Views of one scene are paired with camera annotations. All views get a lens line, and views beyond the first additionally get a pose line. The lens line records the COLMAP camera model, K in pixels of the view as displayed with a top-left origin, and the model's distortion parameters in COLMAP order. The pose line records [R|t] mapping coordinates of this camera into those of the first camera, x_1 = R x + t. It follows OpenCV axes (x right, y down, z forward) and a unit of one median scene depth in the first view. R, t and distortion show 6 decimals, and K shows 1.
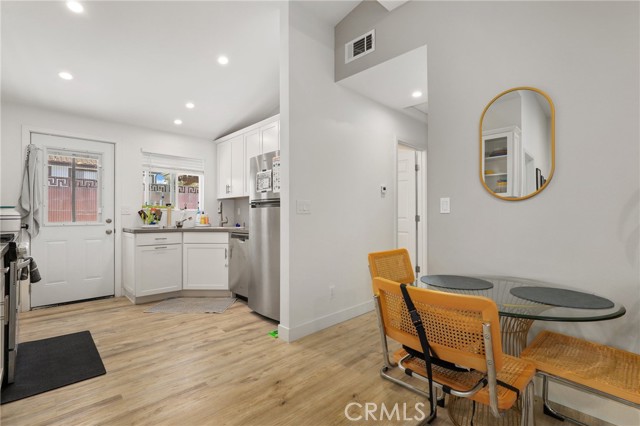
lens RADIAL K [[298.9, 0, 320.0], [0, 298.9, 213.0], [0, 0, 1]] dist [-0.005564, -0.000350]
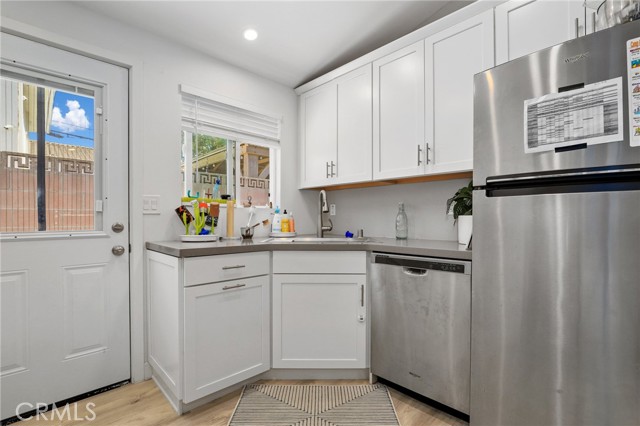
lens RADIAL K [[296.8, 0, 322.2], [0, 296.8, 217.0], [0, 0, 1]] dist [-0.008473, 0.000227]
pose [[0.999952, -0.001048, 0.009780, -0.391896], [0.000963, 0.999961, 0.008725, 0.004913], [-0.009788, -0.008716, 0.999914, 0.531754]]
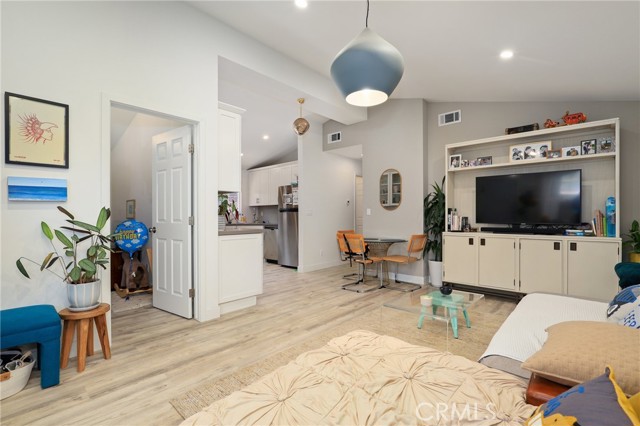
lens RADIAL K [[296.8, 0, 322.2], [0, 296.8, 217.0], [0, 0, 1]] dist [-0.008473, 0.000227]
pose [[0.997416, 0.000267, 0.071840, -0.079539], [-0.000959, 0.999953, 0.009599, -0.004371], [-0.071834, -0.009643, 0.997370, -0.821896]]
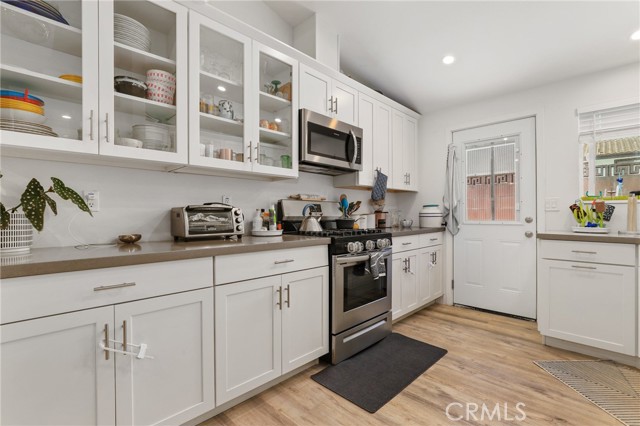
lens RADIAL K [[296.8, 0, 322.2], [0, 296.8, 217.0], [0, 0, 1]] dist [-0.008473, 0.000227]
pose [[0.036703, 0.006752, -0.999303, 0.024634], [0.007751, 0.999945, 0.007041, 0.009398], [0.999296, -0.008004, 0.036648, 0.455809]]
